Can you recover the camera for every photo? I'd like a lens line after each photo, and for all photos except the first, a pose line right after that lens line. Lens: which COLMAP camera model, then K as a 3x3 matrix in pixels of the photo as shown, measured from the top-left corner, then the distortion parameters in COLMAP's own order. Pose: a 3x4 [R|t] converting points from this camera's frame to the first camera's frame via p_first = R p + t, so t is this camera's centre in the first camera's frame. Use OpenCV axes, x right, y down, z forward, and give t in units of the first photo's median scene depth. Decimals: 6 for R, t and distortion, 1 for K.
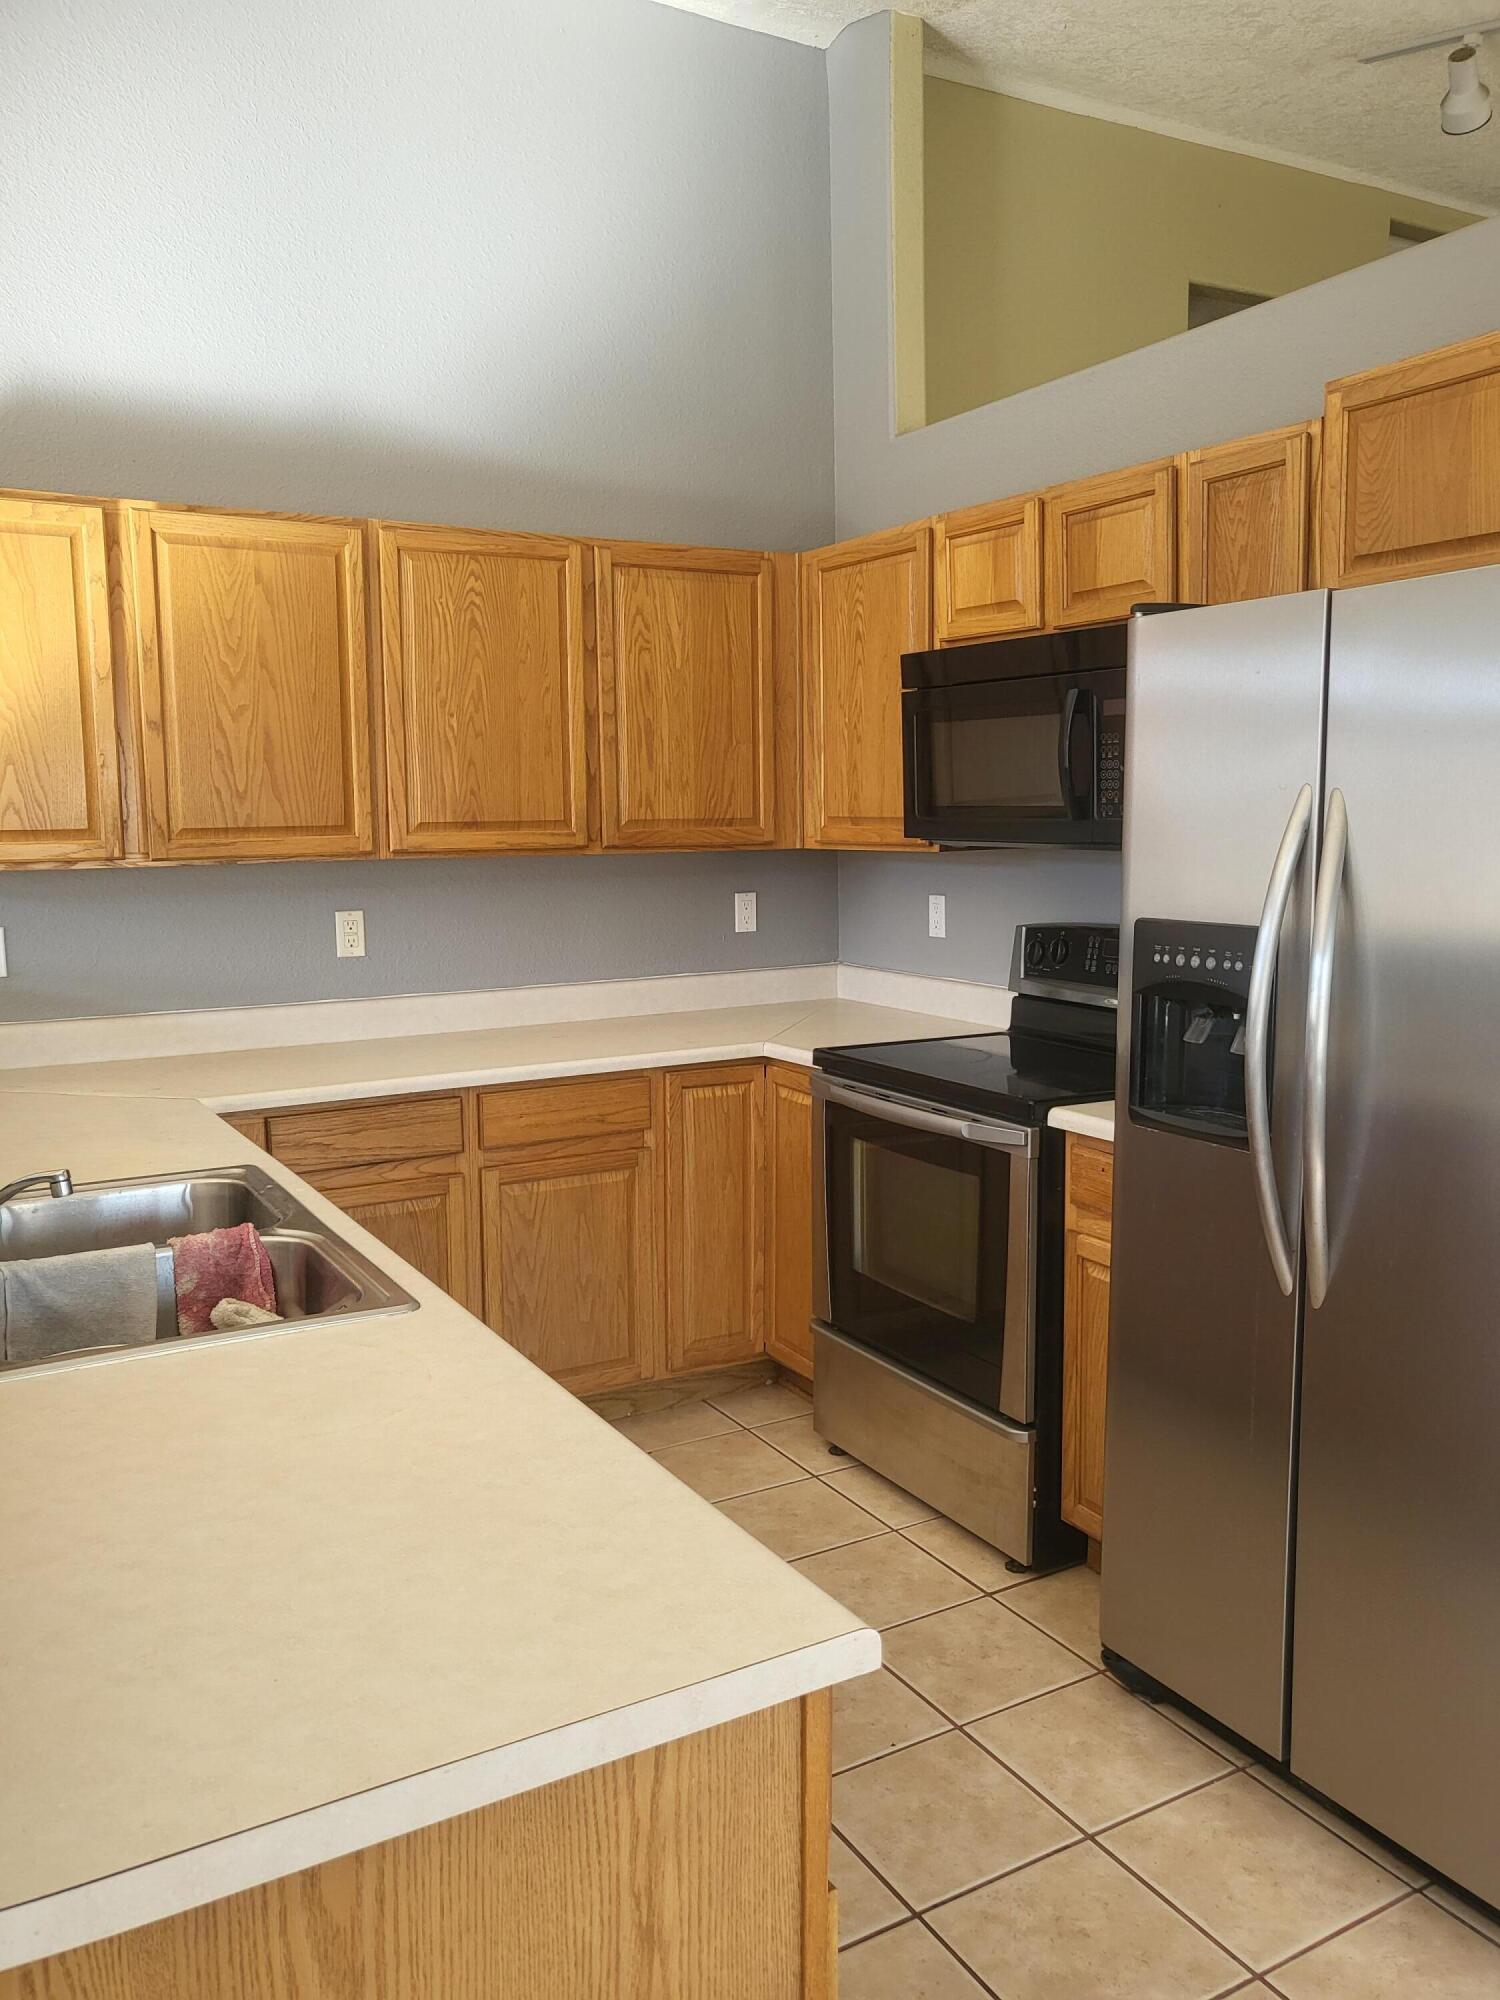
lens RADIAL K [[1543.2, 0, 751.0], [0, 1543.2, 1006.1], [0, 0, 1]] dist [-0.018632, 0.050709]
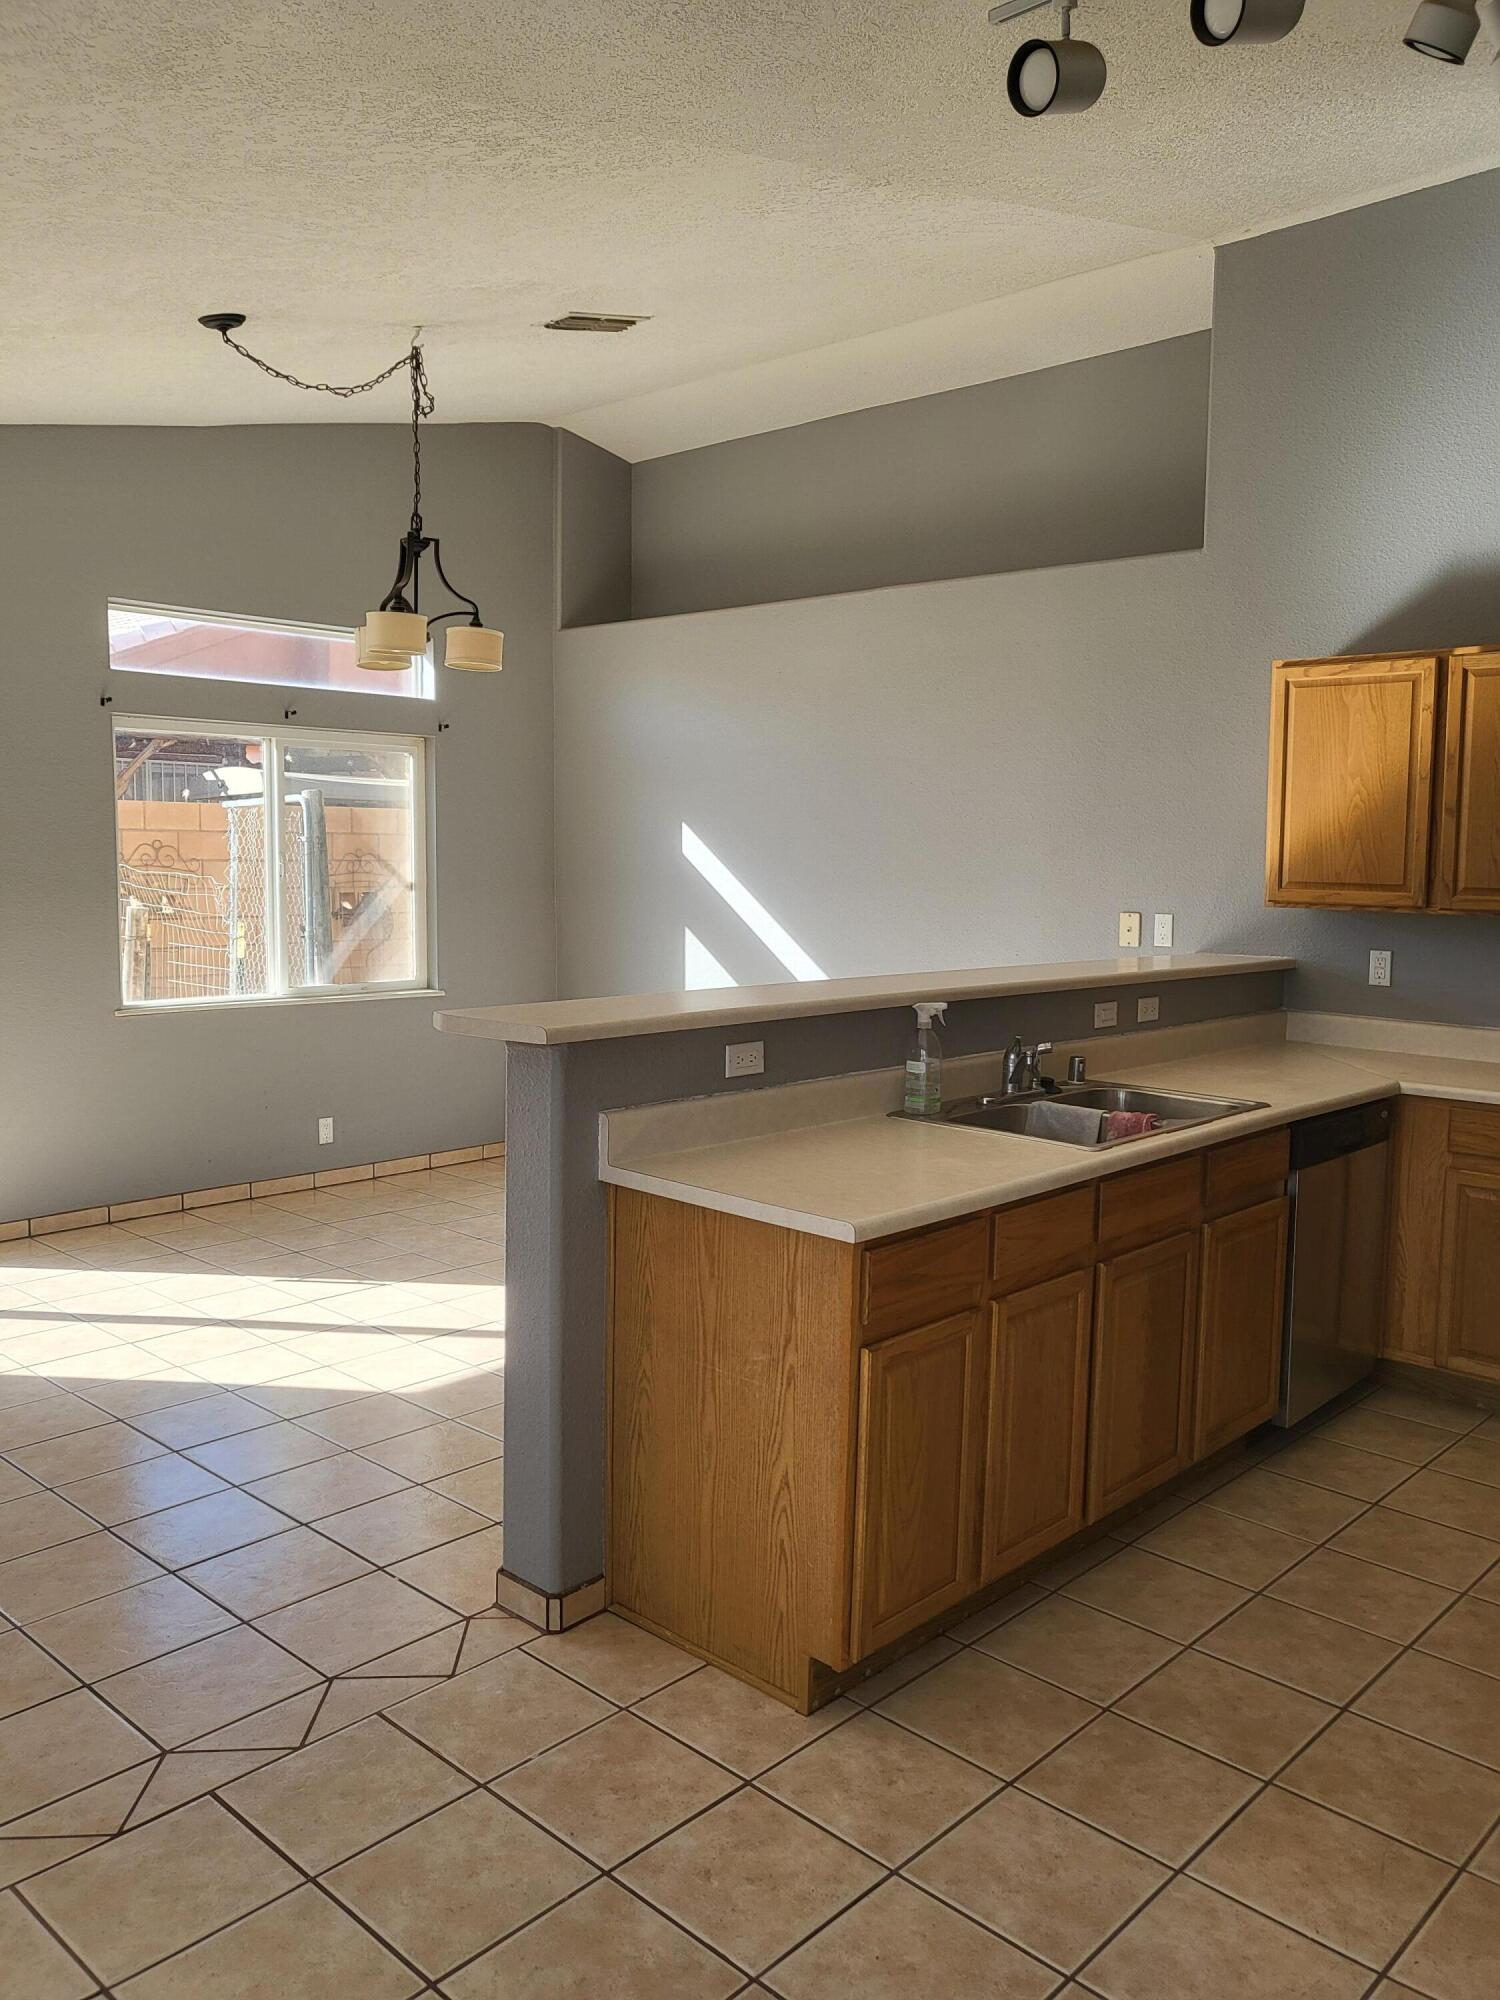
lens RADIAL K [[1543.2, 0, 754.6], [0, 1543.2, 995.4], [0, 0, 1]] dist [-0.018632, 0.050709]
pose [[0.284258, 0.107378, -0.952716, 0.763893], [-0.136081, 0.988167, 0.070772, -0.034488], [0.949041, 0.109529, 0.295507, 0.032434]]
